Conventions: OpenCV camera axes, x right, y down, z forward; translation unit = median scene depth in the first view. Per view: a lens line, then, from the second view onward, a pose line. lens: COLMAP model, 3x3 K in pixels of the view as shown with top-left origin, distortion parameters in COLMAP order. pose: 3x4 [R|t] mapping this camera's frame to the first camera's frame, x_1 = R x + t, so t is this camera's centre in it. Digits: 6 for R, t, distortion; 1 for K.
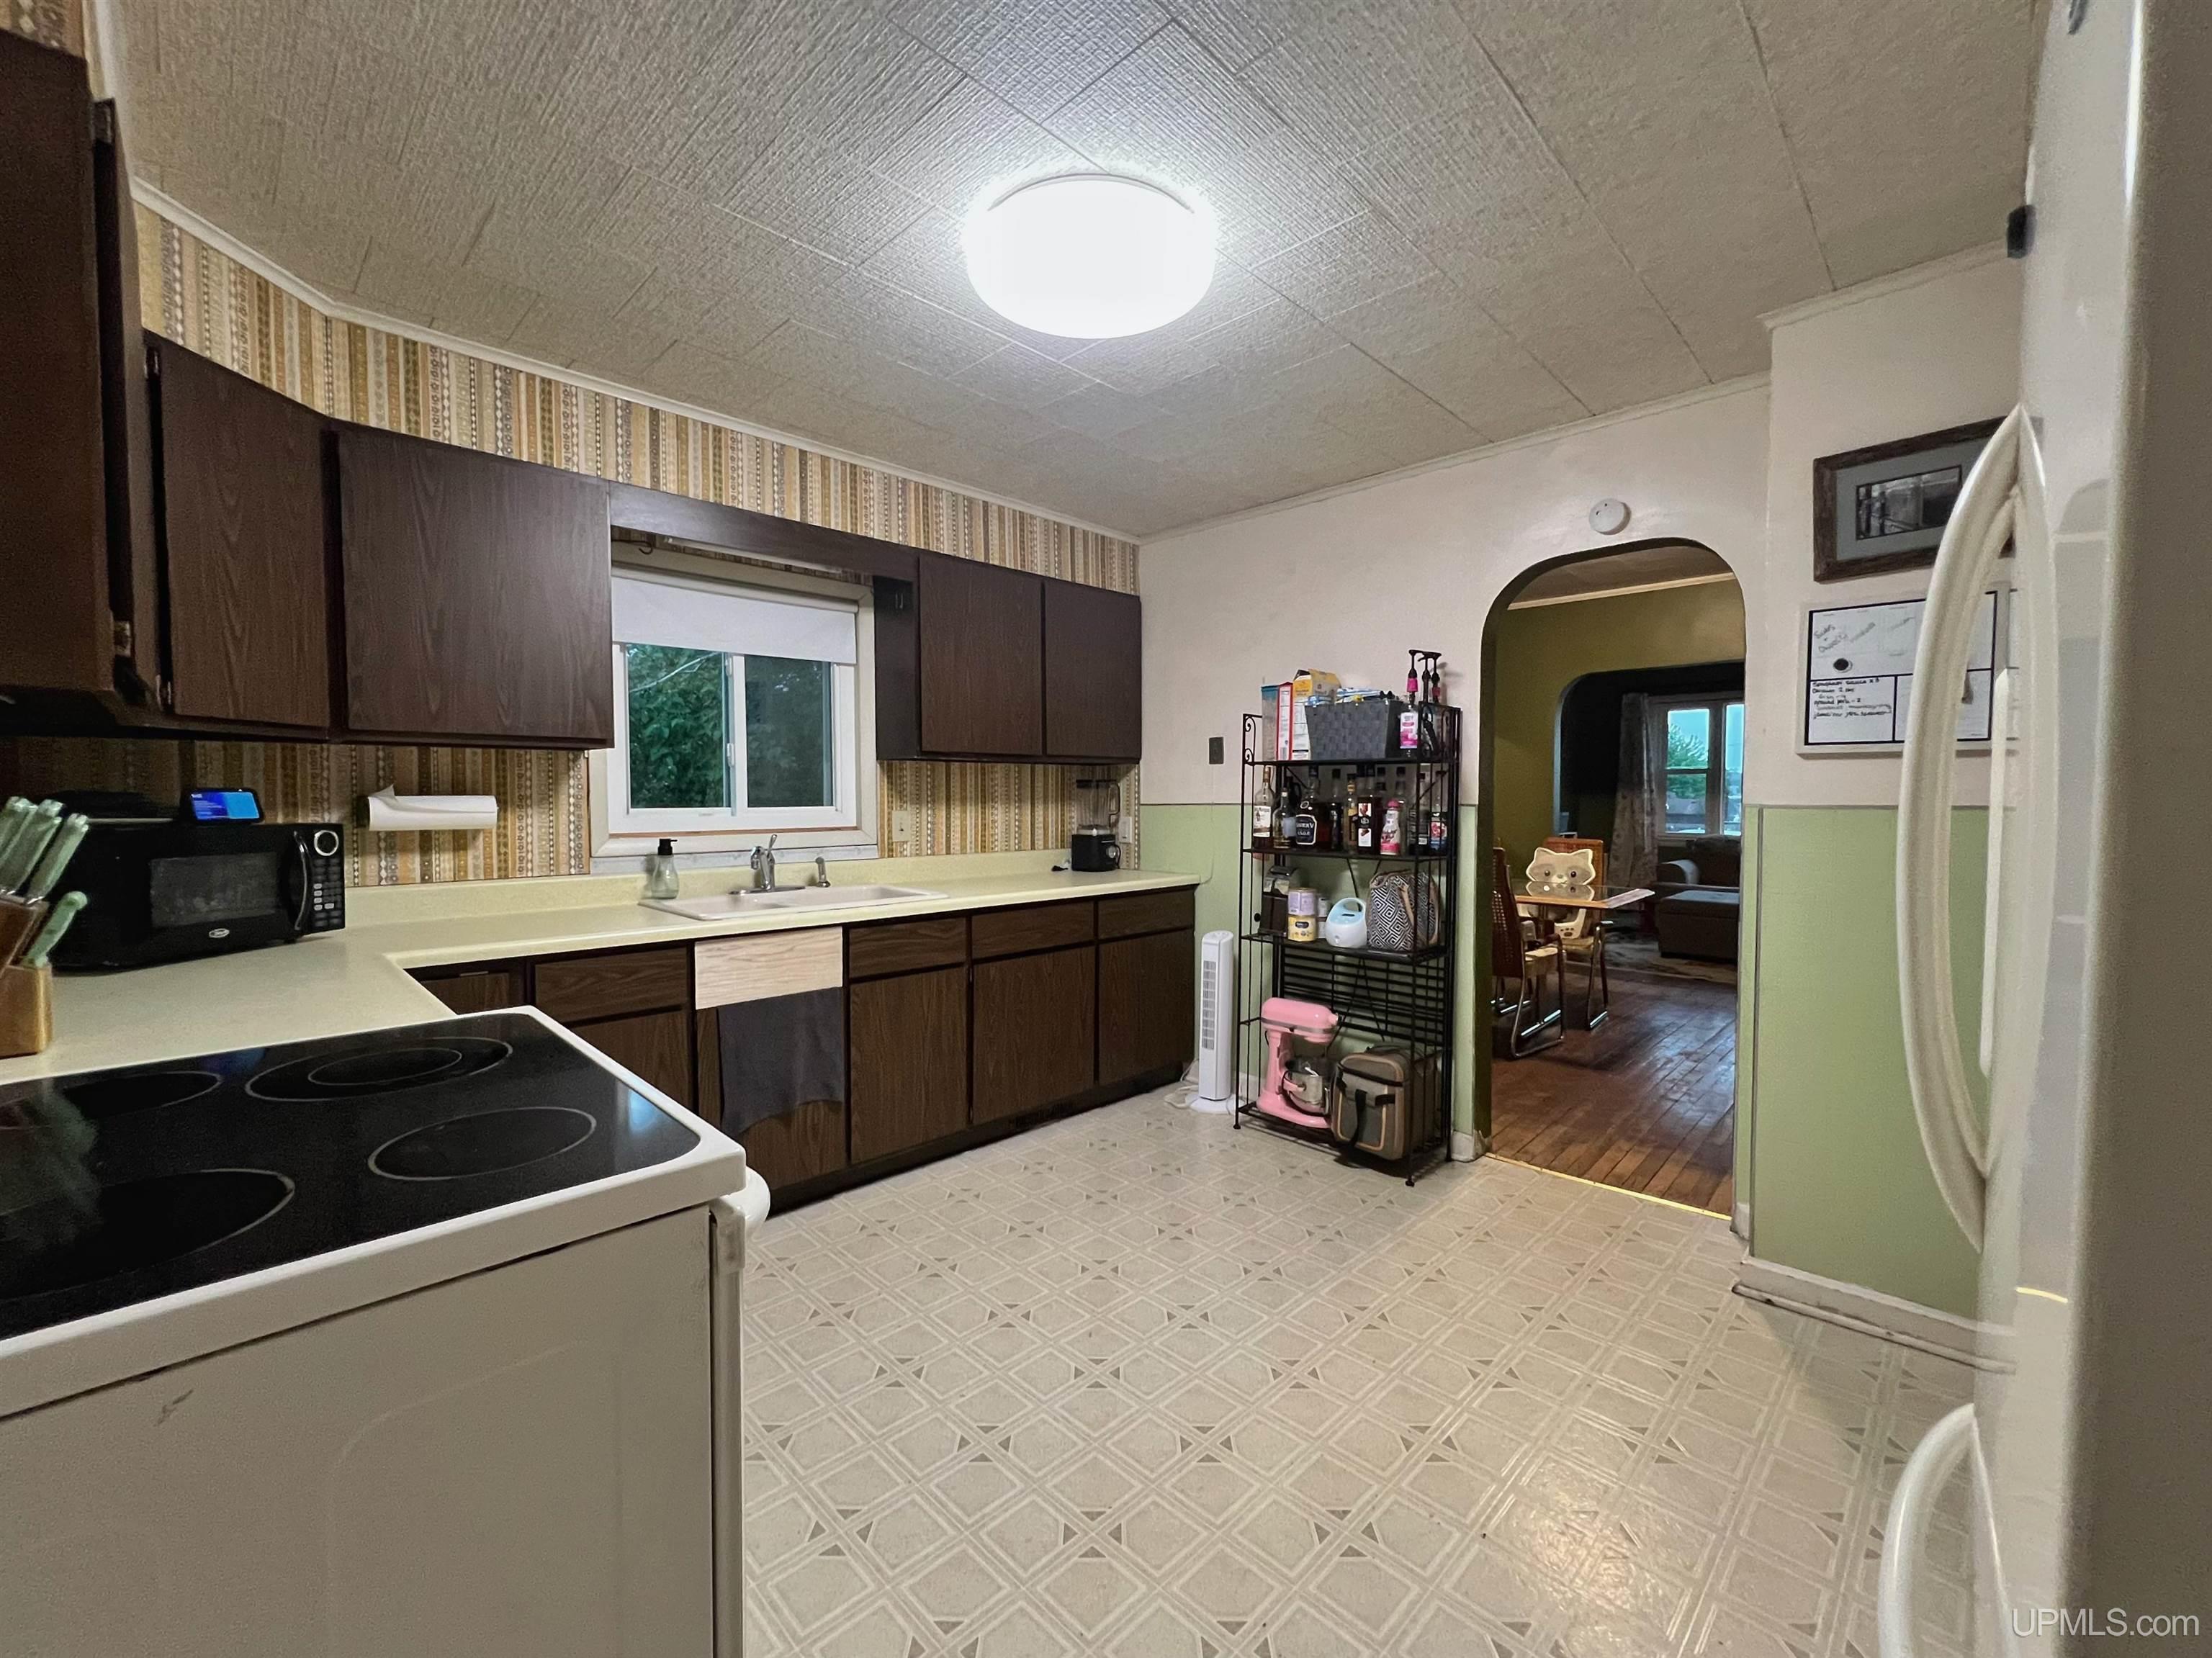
lens RADIAL K [[898.7, 0, 1104.0], [0, 898.7, 833.5], [0, 0, 1]] dist [-0.002980, 0.000246]
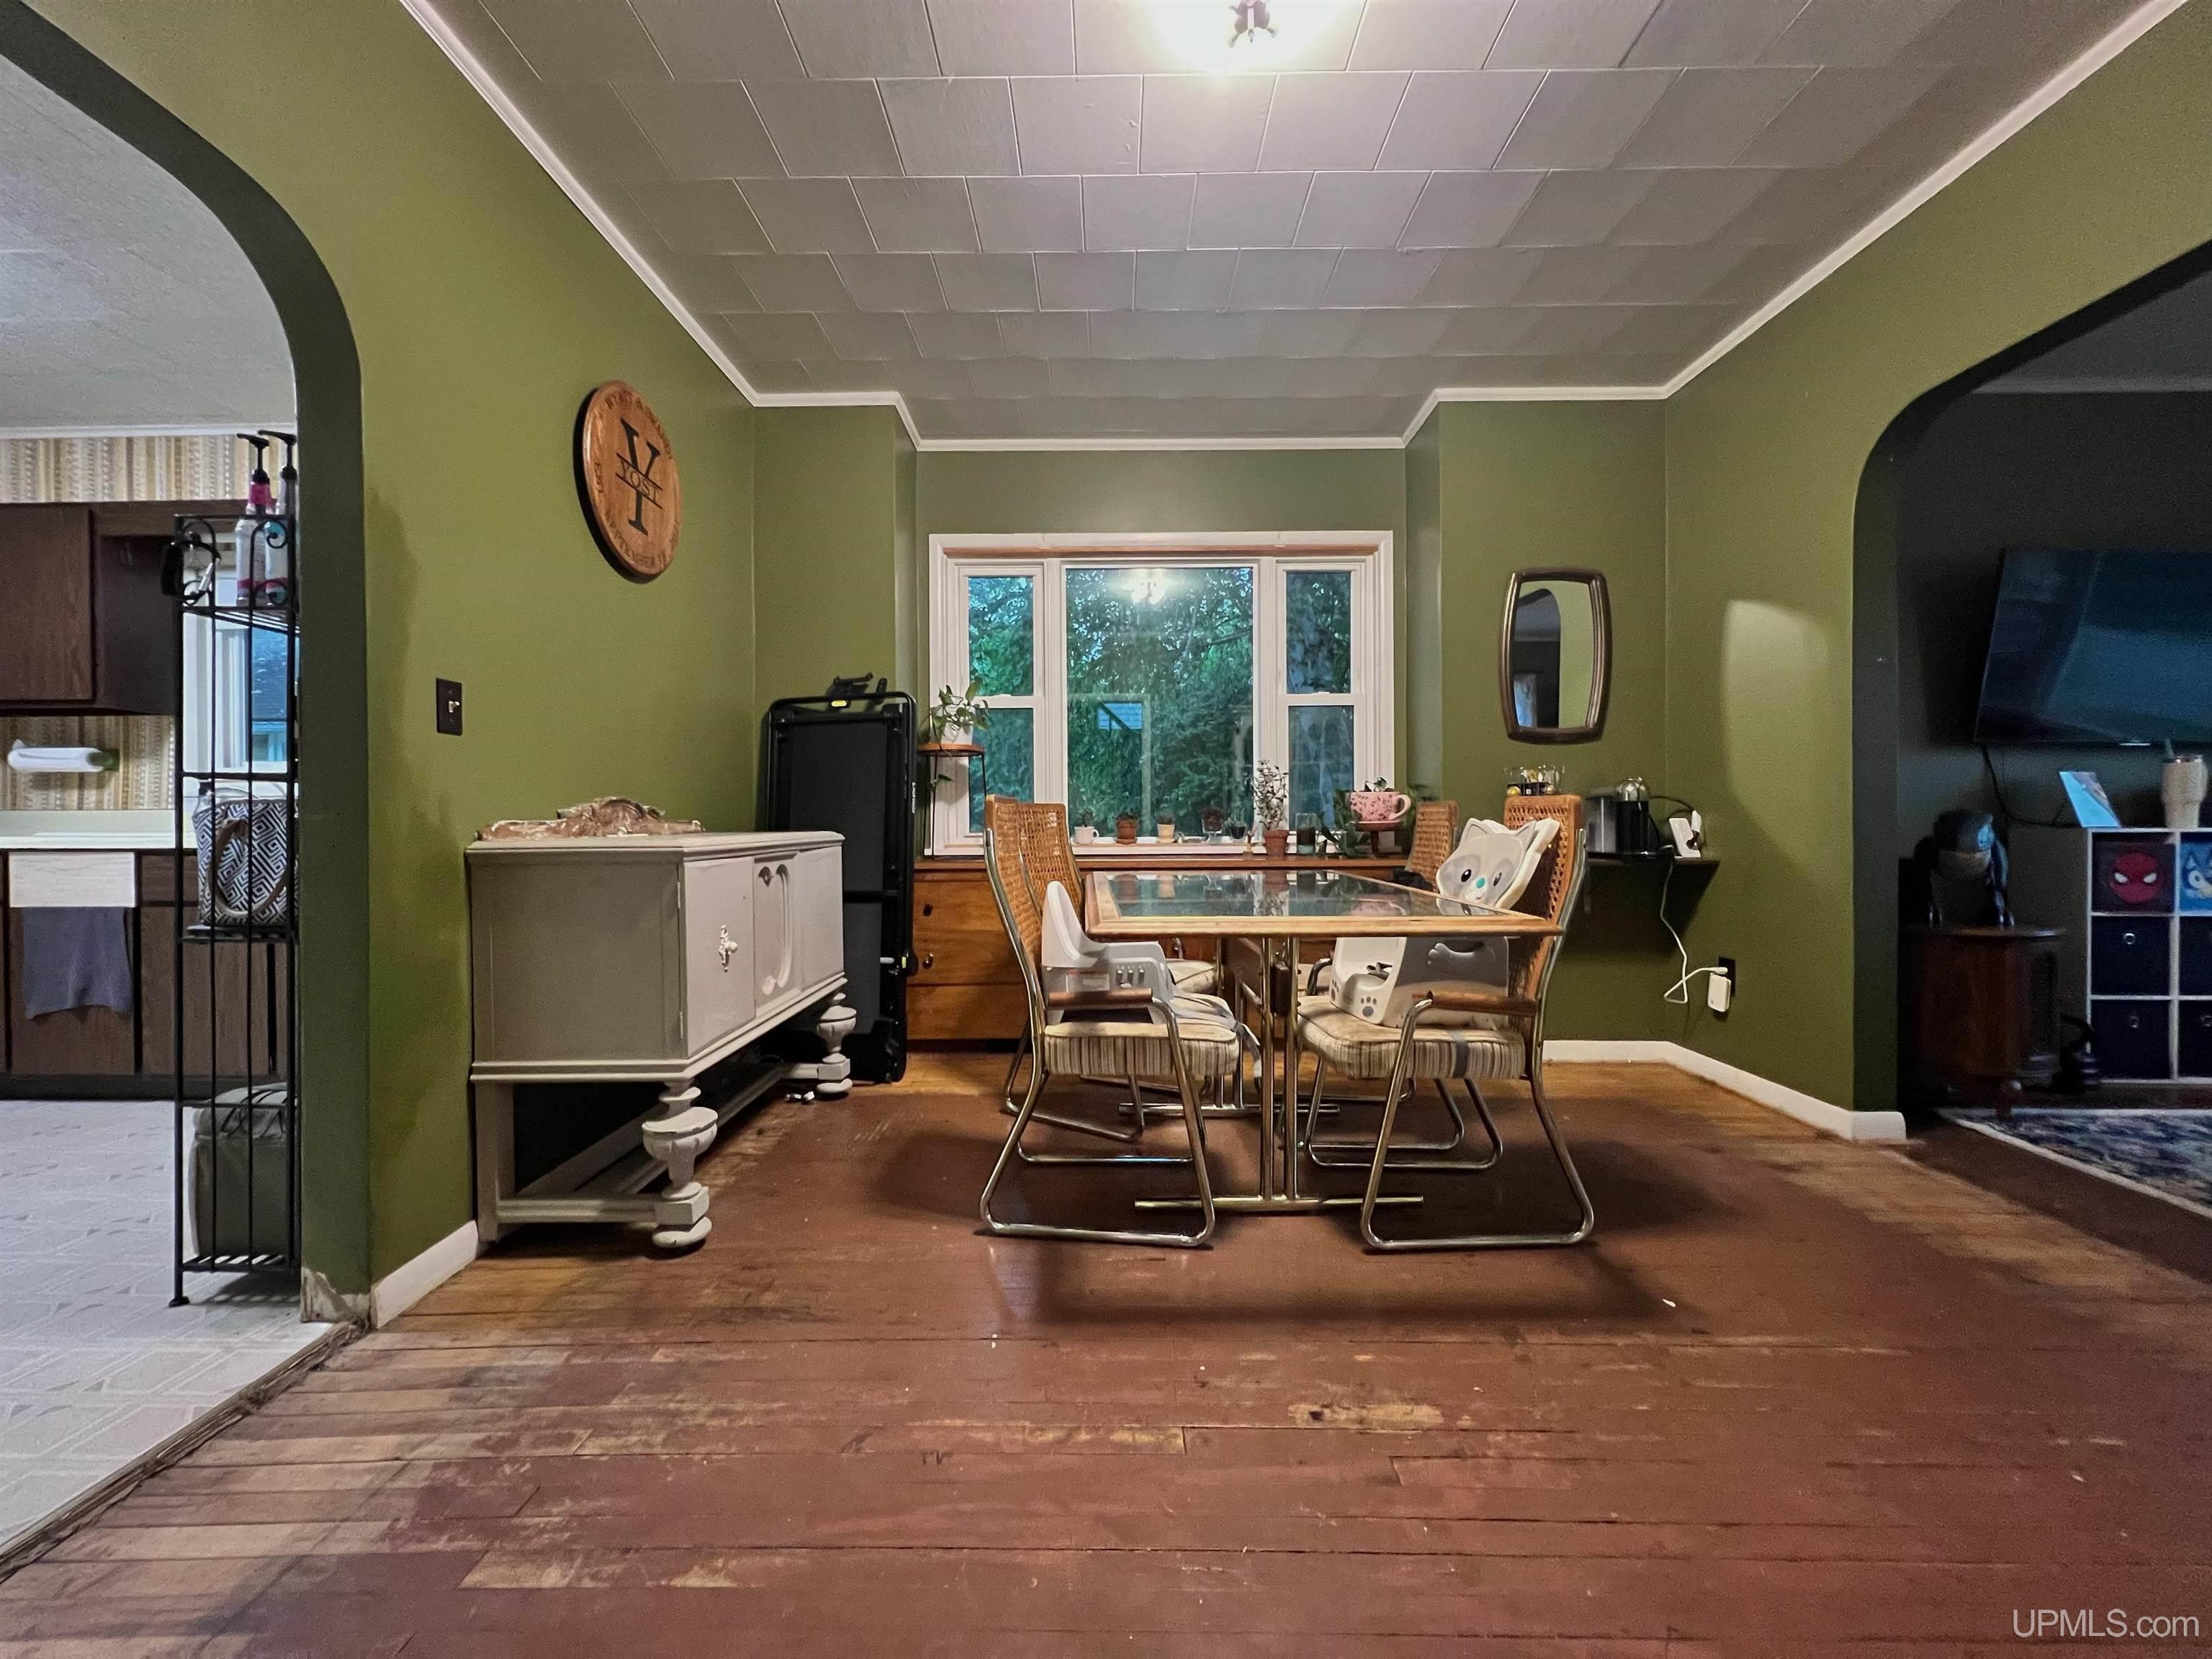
lens RADIAL K [[881.4, 0, 1106.0], [0, 881.4, 829.5], [0, 0, 1]] dist [-0.002161, -0.000097]
pose [[0.697984, 0.002531, -0.716109, 1.174020], [-0.026308, 0.999409, -0.022110, 0.061784], [0.715630, 0.034272, 0.697638, 0.990910]]
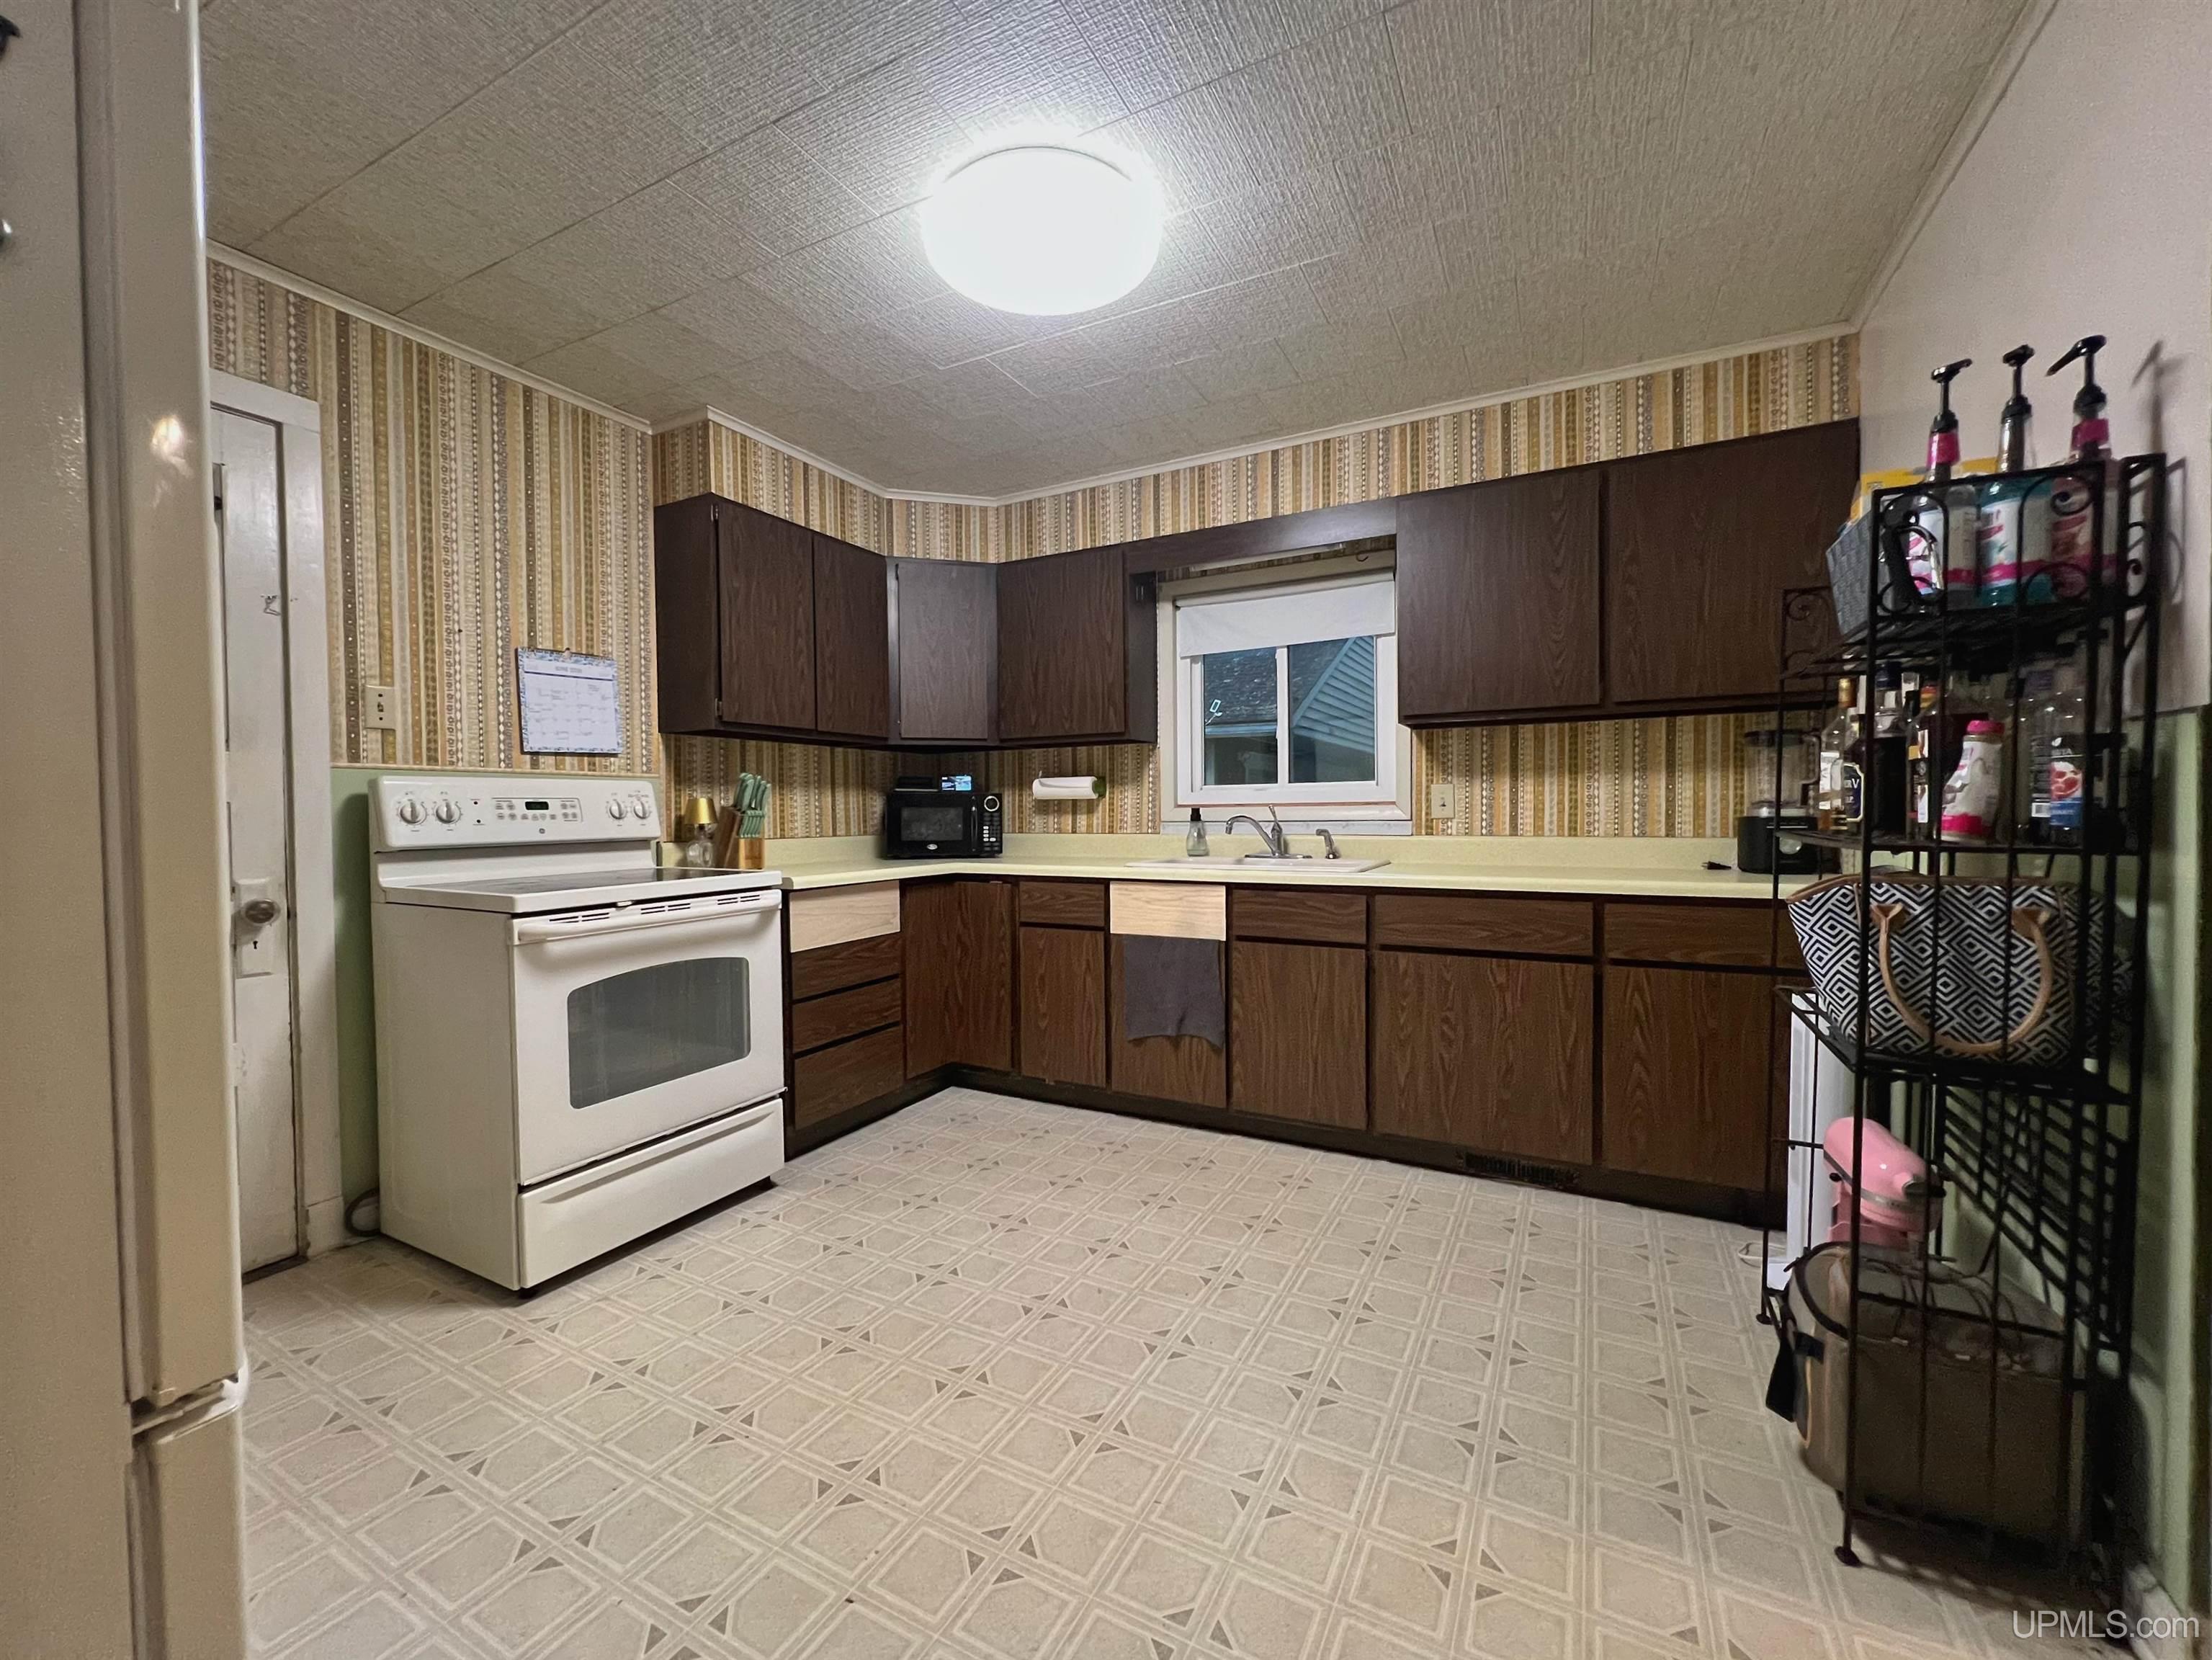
lens RADIAL K [[898.9, 0, 1104.0], [0, 898.9, 834.5], [0, 0, 1]] dist [-0.002980, 0.000246]
pose [[0.299309, 0.023133, -0.953876, 0.634085], [-0.030653, 0.999423, 0.014619, 0.026881], [0.953664, 0.024863, 0.299845, 0.478154]]
